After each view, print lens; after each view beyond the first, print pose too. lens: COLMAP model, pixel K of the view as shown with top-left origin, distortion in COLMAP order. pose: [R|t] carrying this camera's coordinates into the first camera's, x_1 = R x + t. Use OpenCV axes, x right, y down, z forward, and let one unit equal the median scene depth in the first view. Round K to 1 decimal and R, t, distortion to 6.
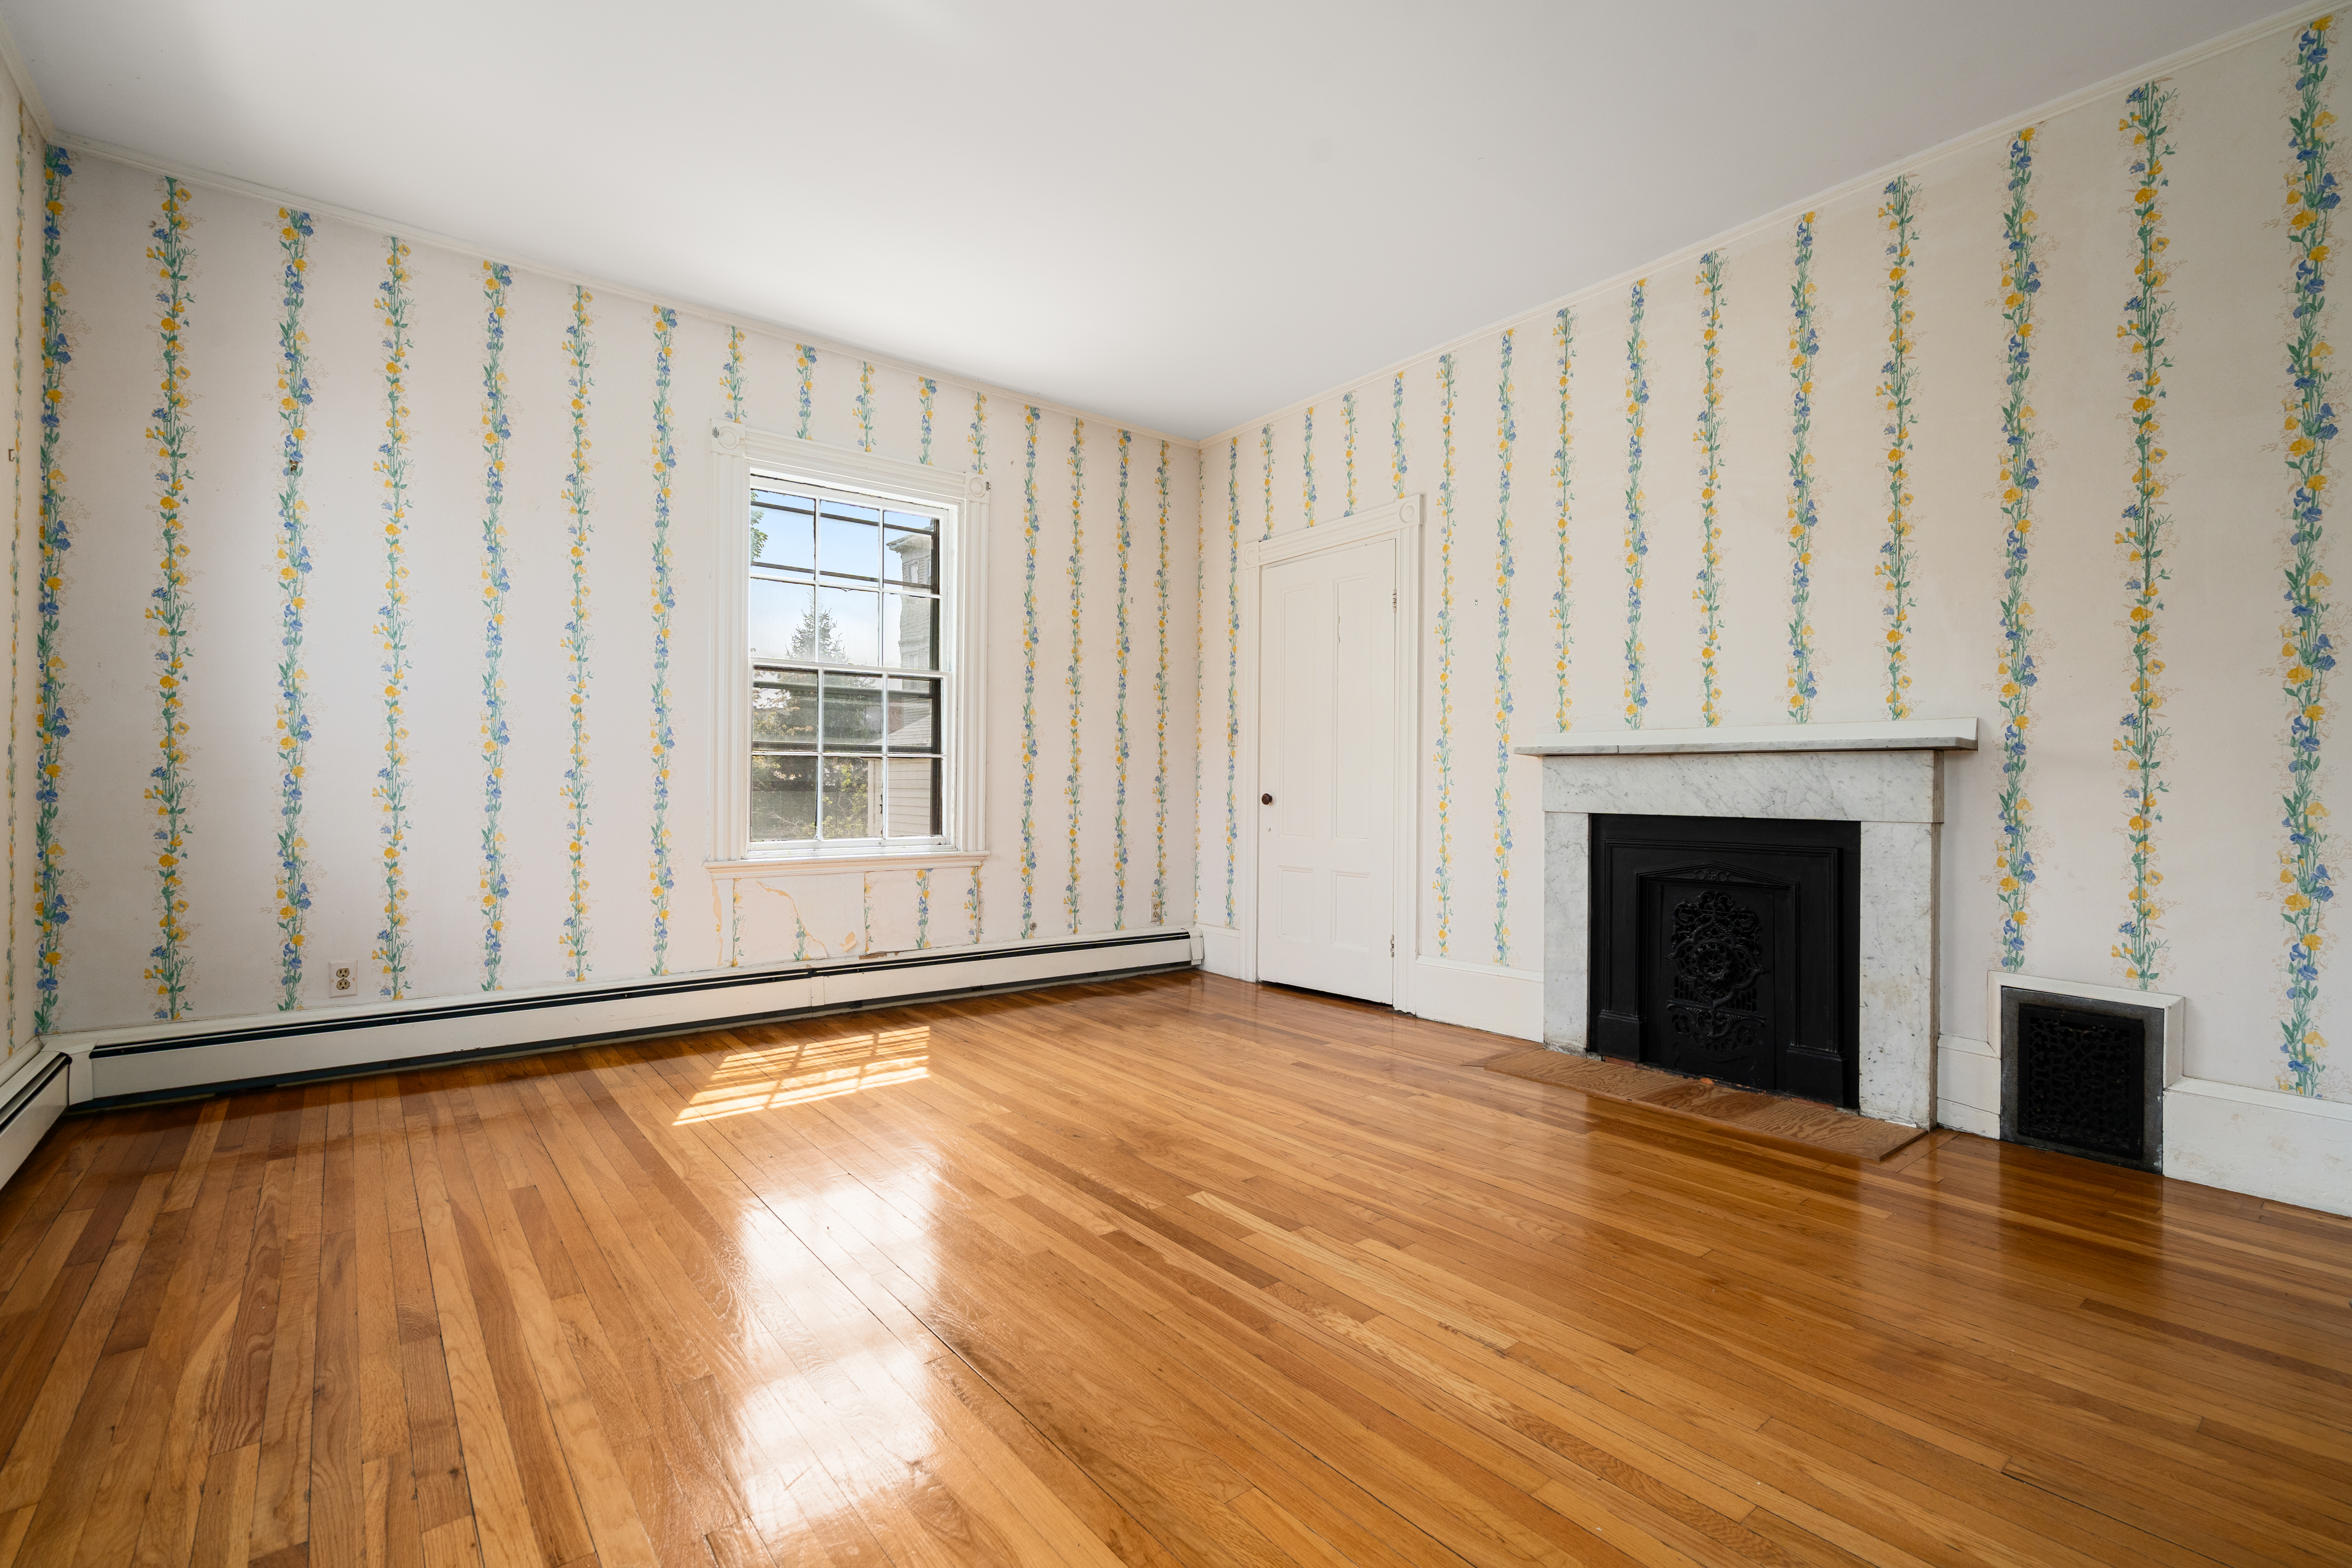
lens RADIAL K [[1051.9, 0, 1176.0], [0, 1051.9, 784.0], [0, 0, 1]] dist [-0.003002, 0.001208]
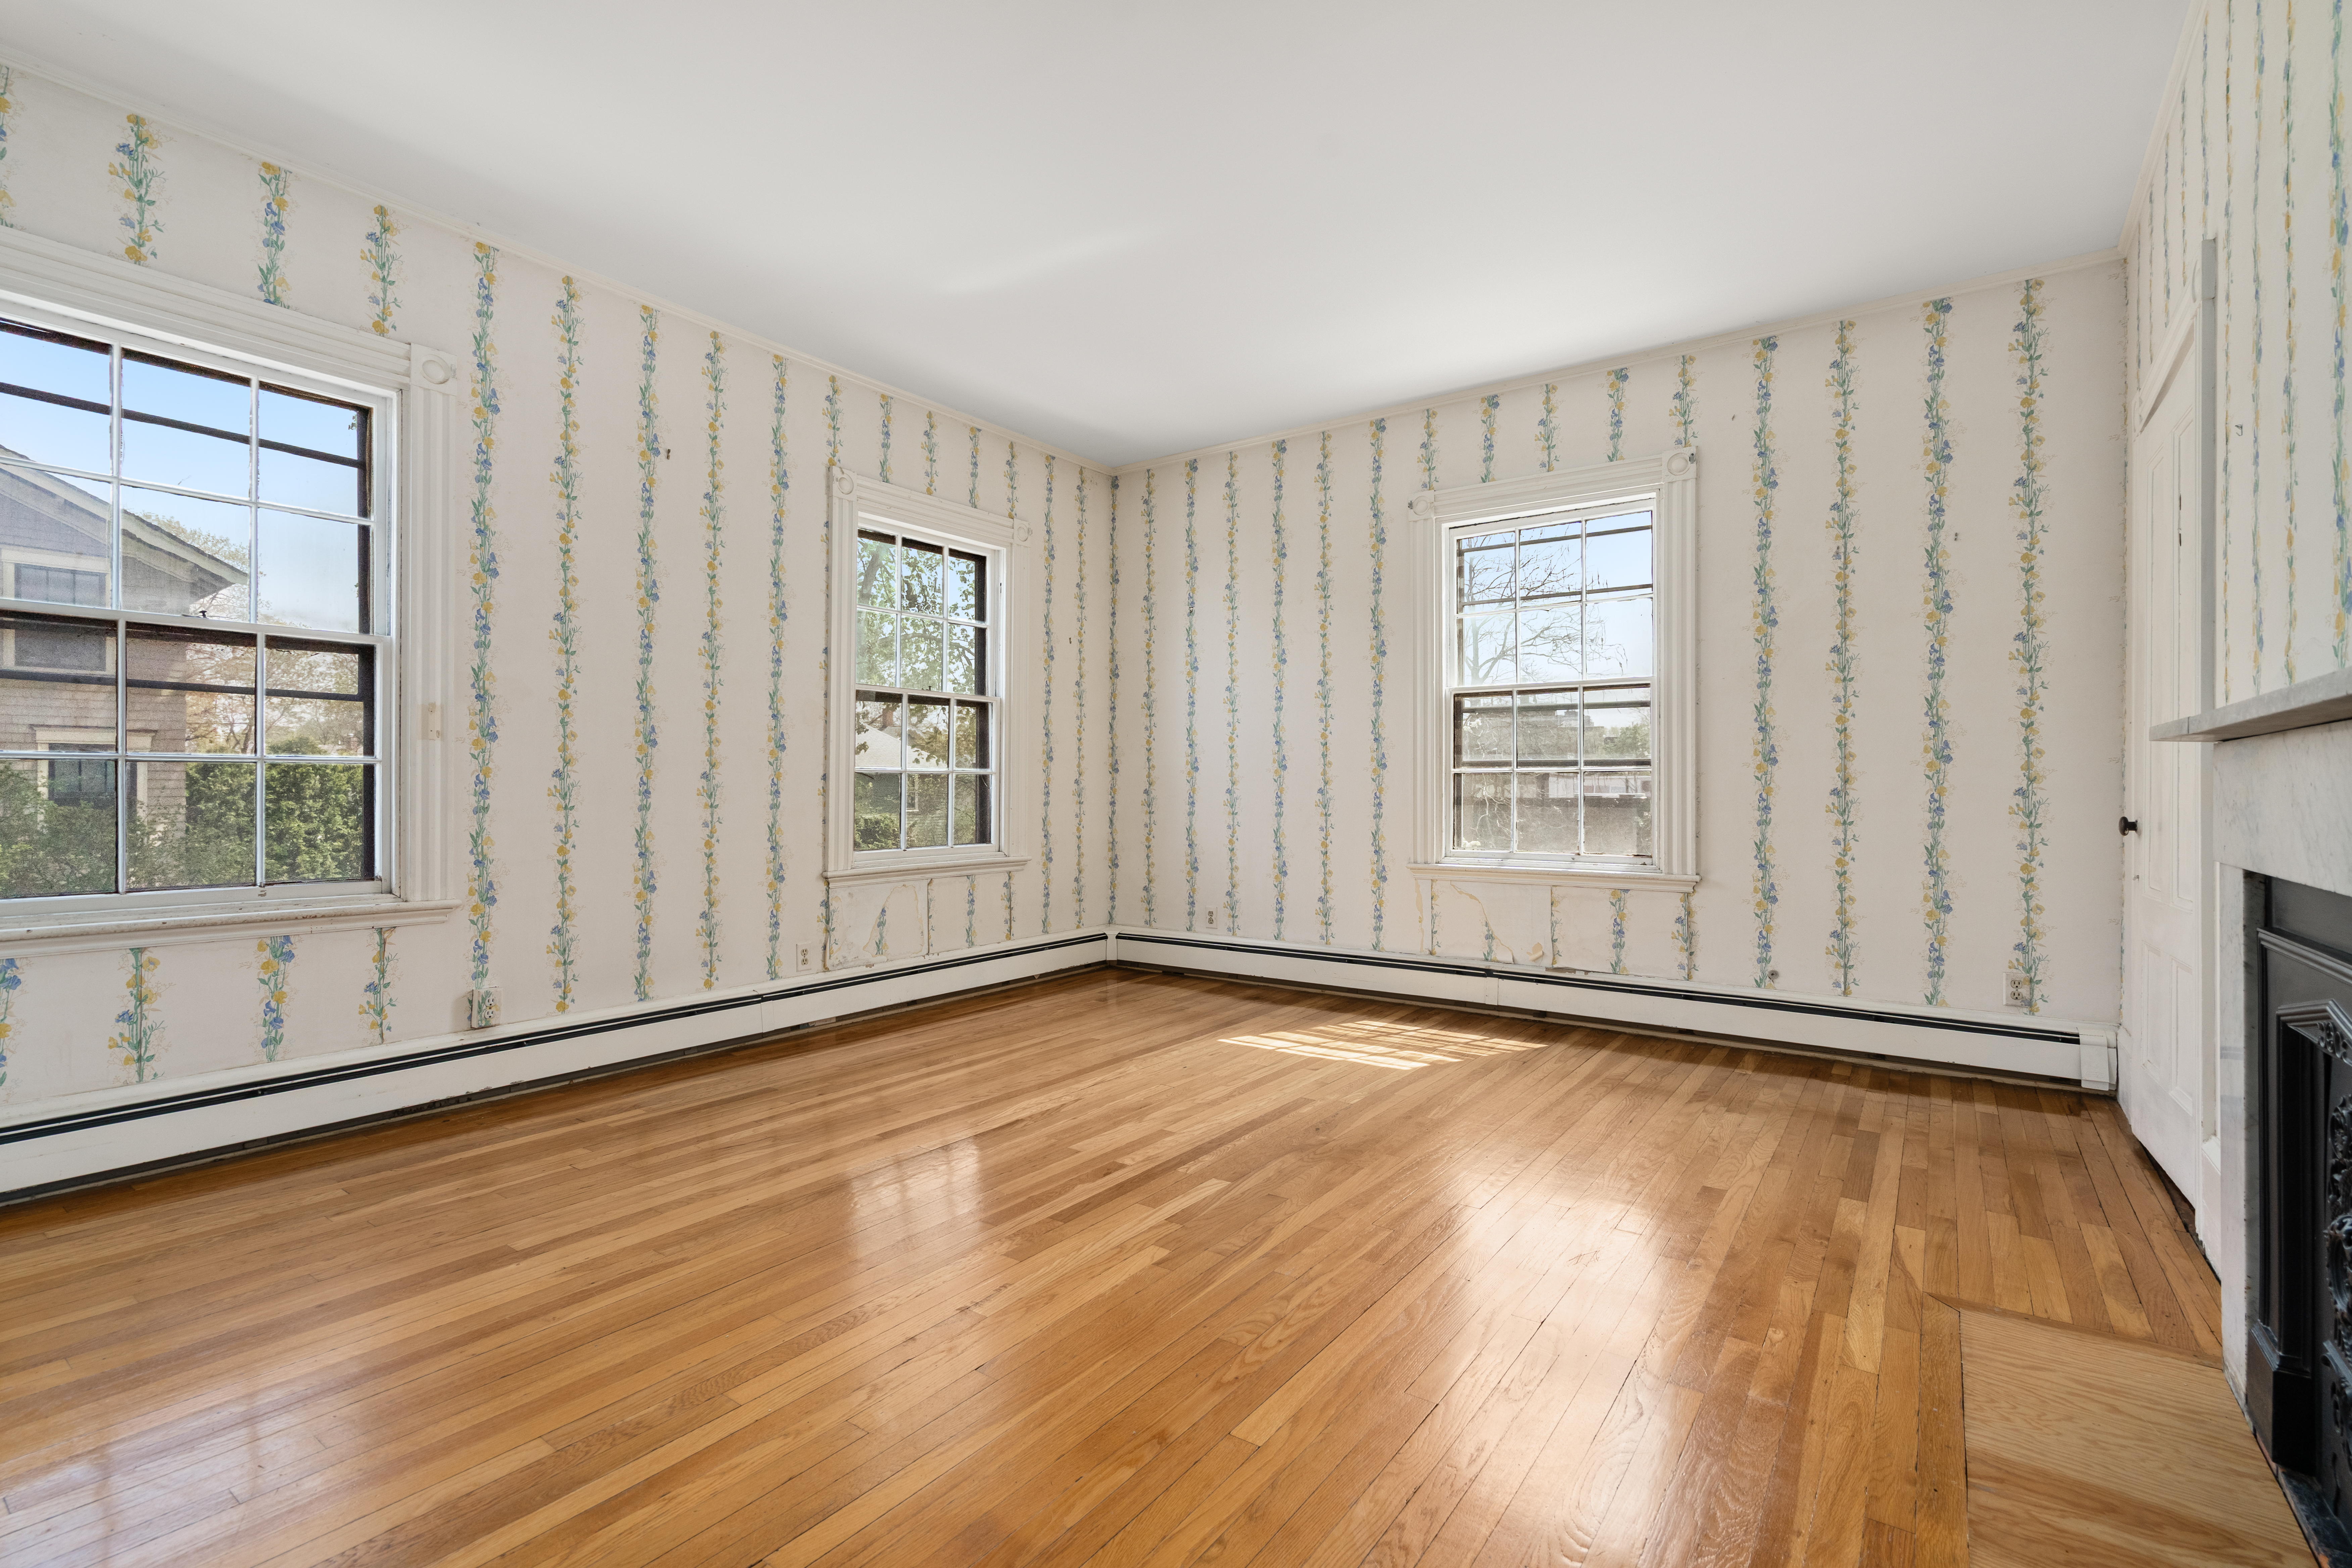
lens RADIAL K [[1078.1, 0, 1176.0], [0, 1078.1, 784.0], [0, 0, 1]] dist [-0.001639, 0.000257]
pose [[0.271494, -0.011403, -0.962372, 0.733314], [-0.002492, 0.999918, -0.012550, -0.000207], [0.962437, 0.005806, 0.271444, 0.449411]]
